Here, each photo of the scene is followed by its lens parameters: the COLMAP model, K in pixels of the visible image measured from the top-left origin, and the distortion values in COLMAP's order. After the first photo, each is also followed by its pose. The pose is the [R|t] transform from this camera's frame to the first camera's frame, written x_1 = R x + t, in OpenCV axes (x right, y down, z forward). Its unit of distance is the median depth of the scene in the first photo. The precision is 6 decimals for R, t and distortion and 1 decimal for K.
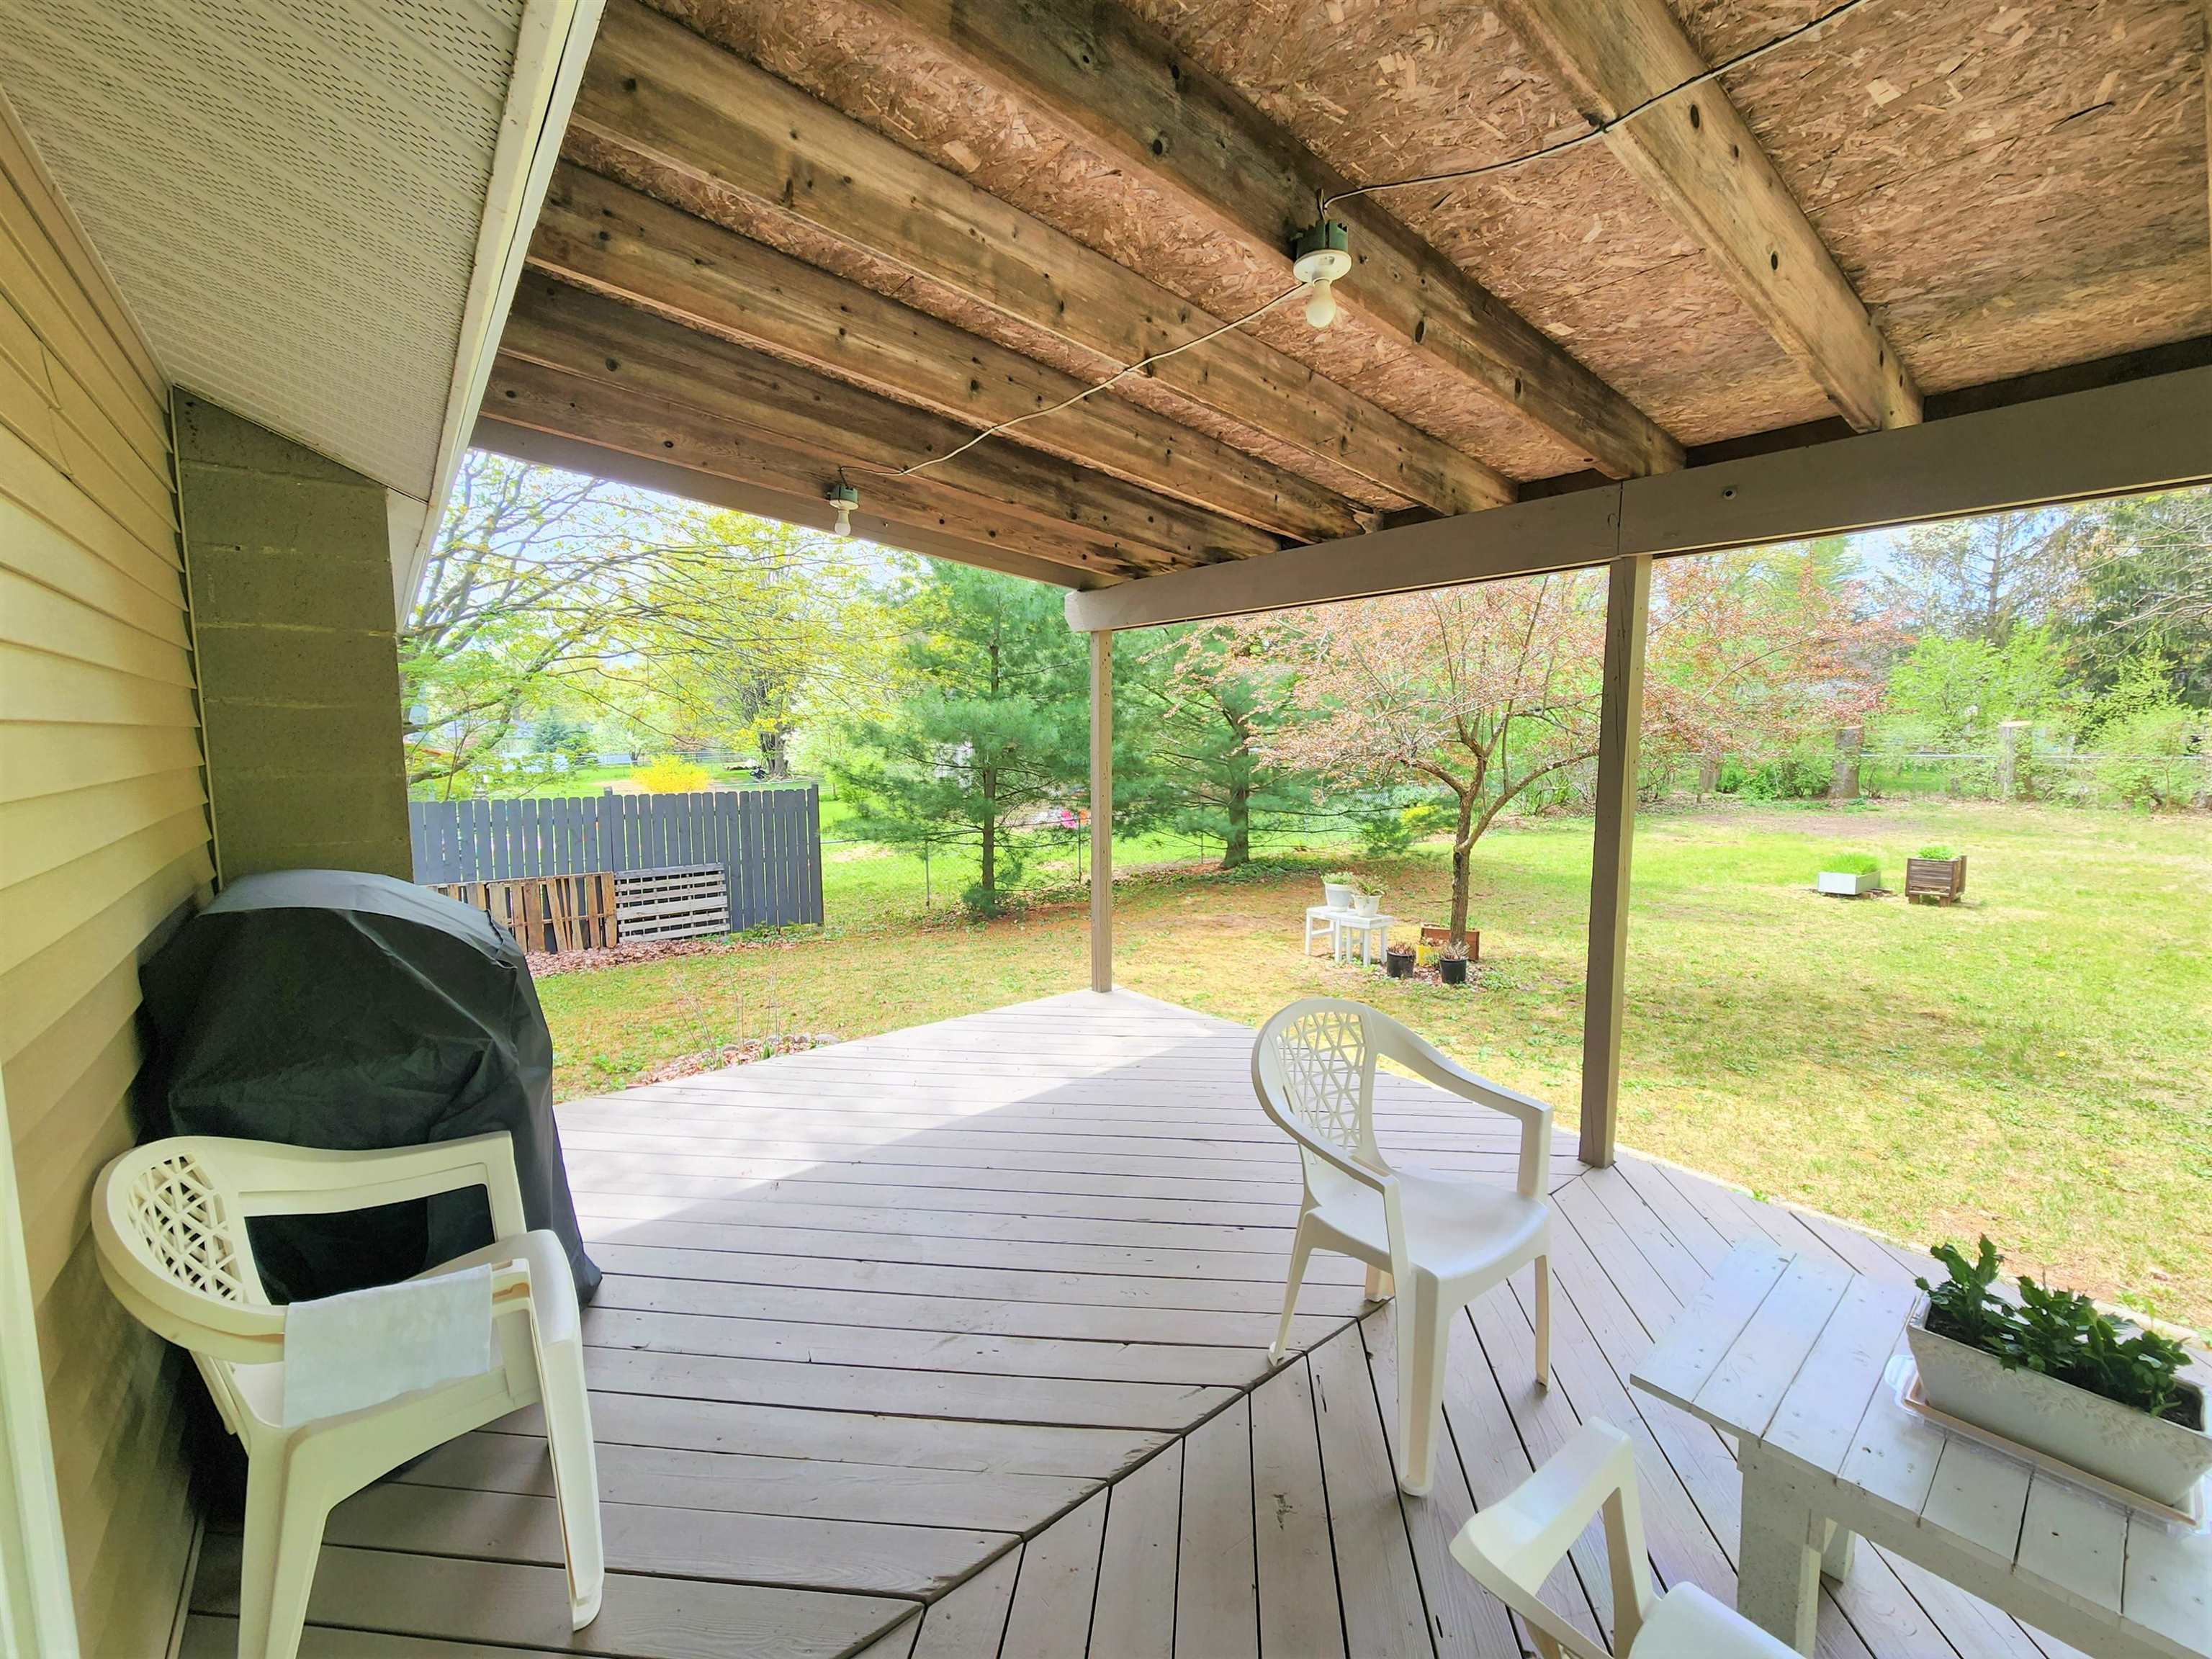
lens RADIAL K [[896.2, 0, 1126.2], [0, 896.2, 829.4], [0, 0, 1]] dist [0.012269, -0.004323]
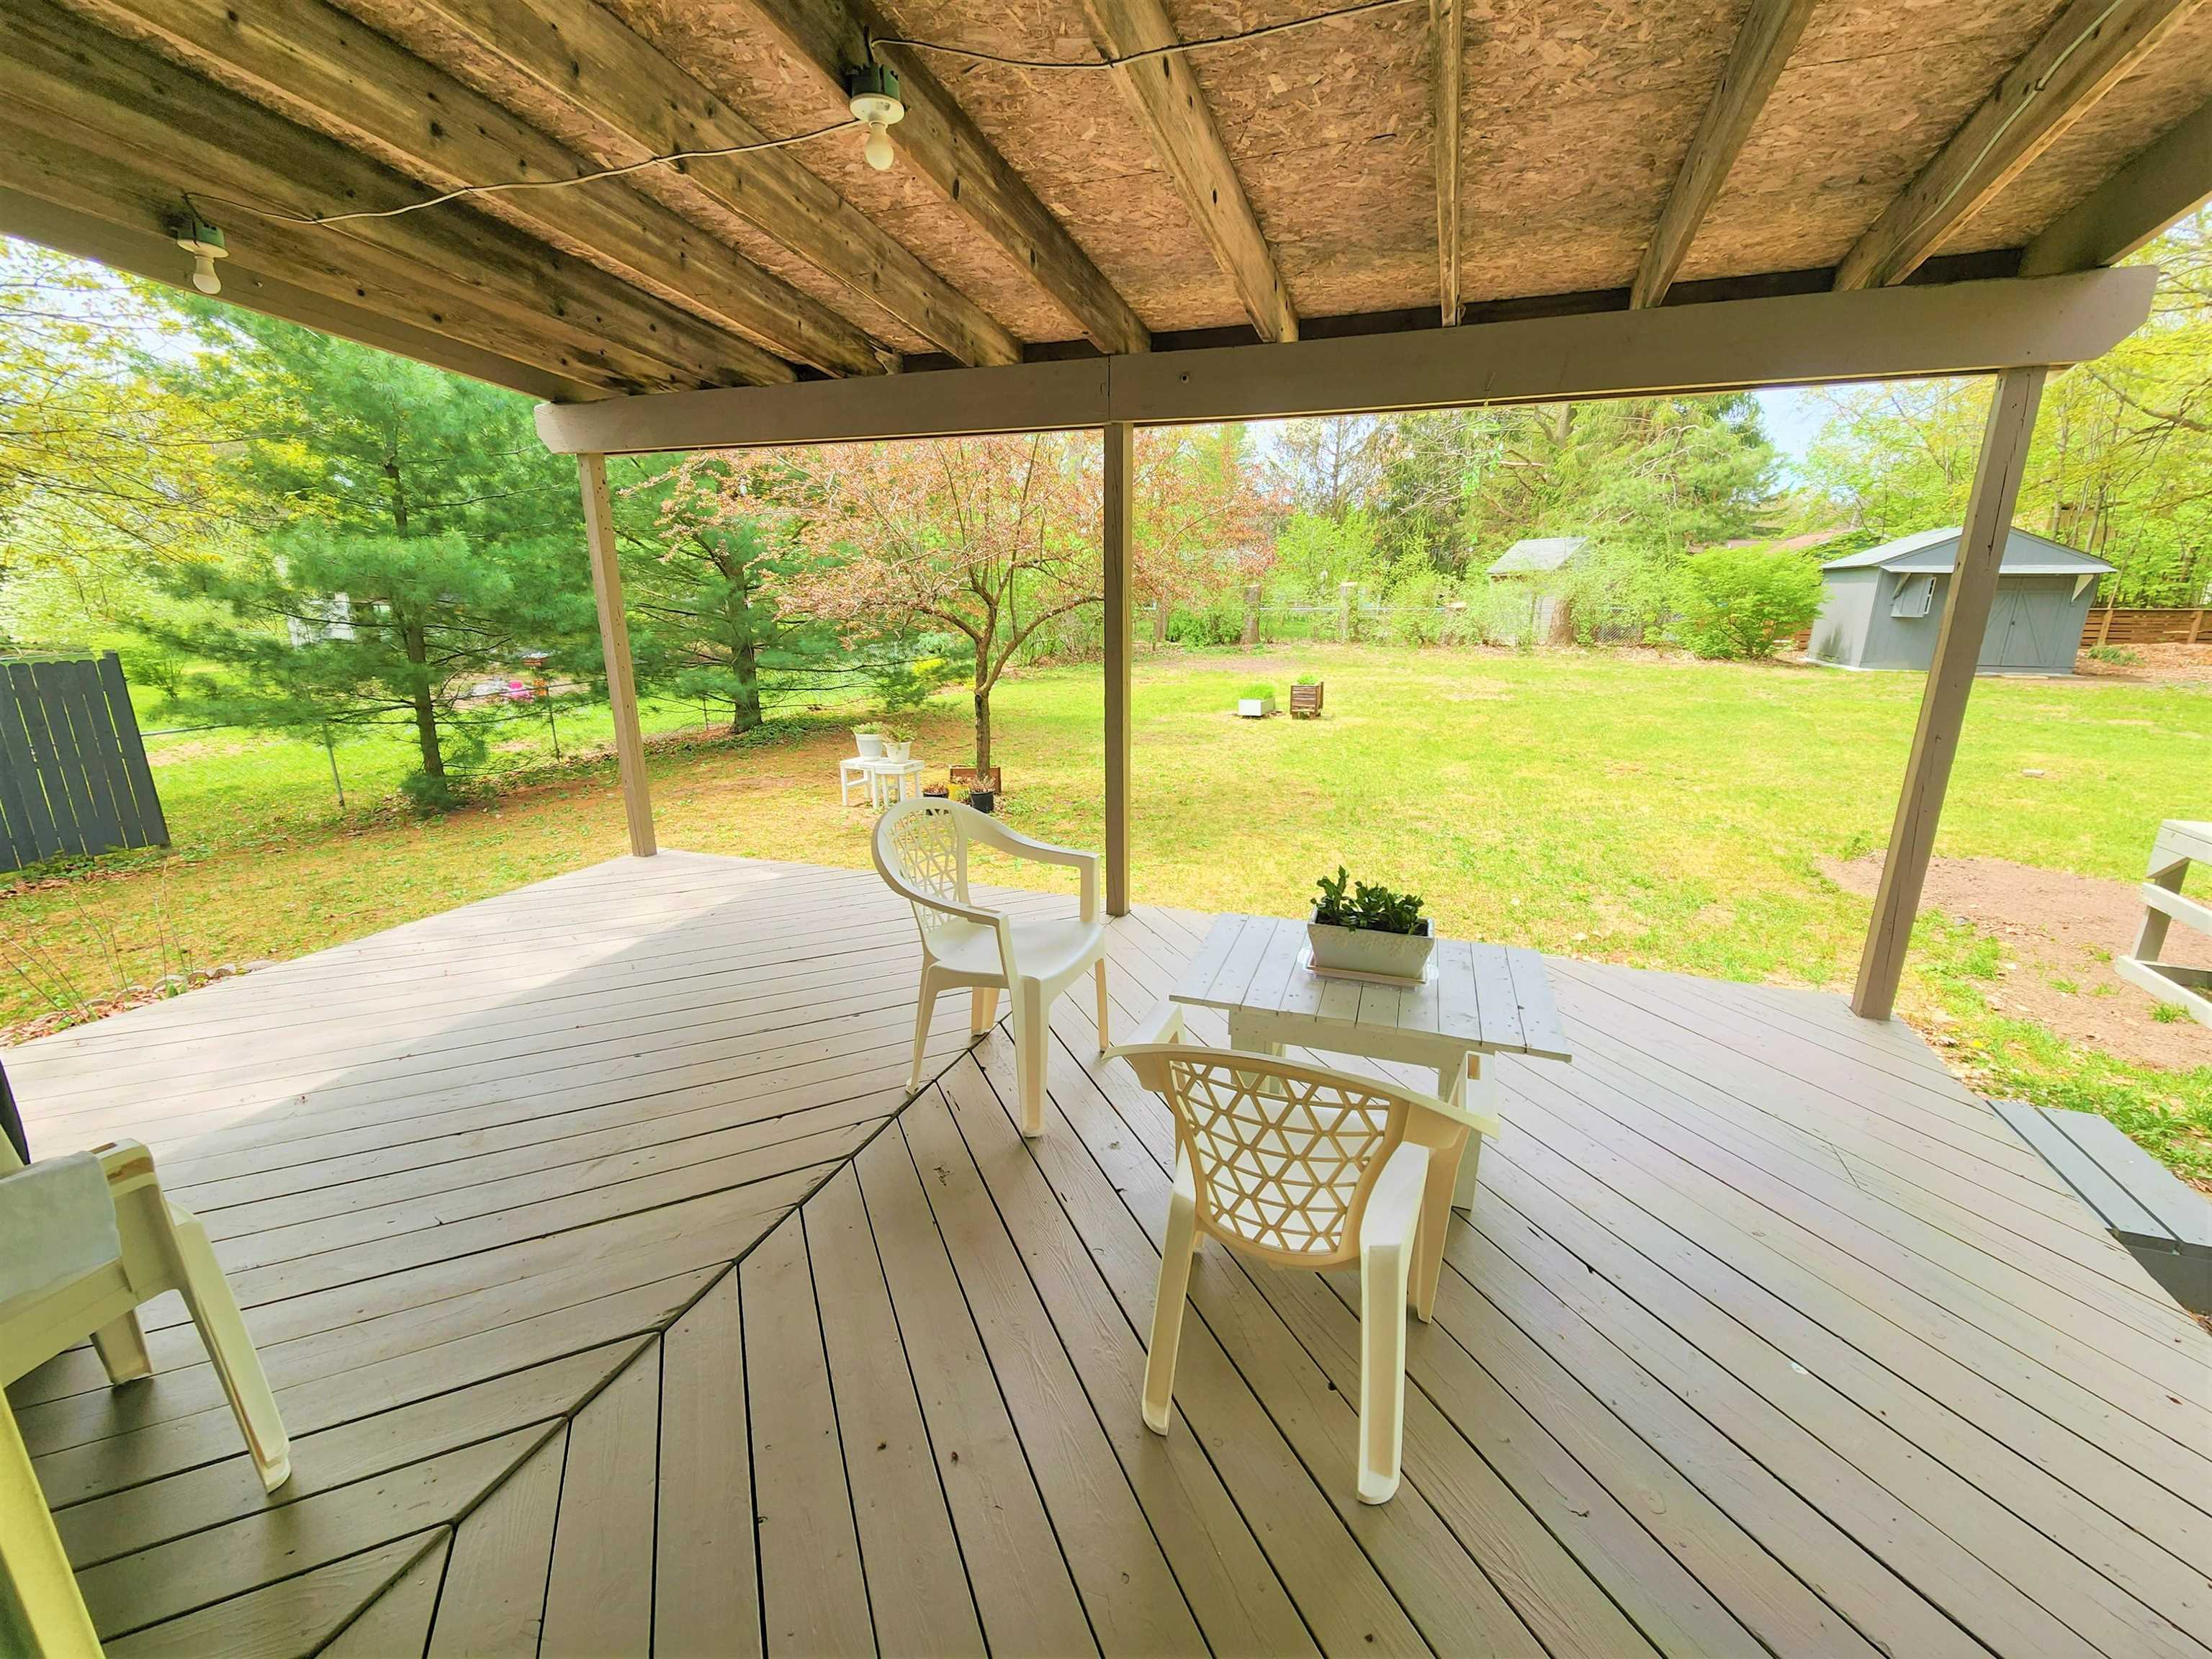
lens RADIAL K [[904.4, 0, 1119.0], [0, 904.4, 829.8], [0, 0, 1]] dist [0.004207, -0.002379]
pose [[0.860892, -0.125664, 0.493024, -0.085530], [0.050303, 0.985293, 0.163300, 0.030011], [-0.506294, -0.115783, 0.854553, -0.083768]]
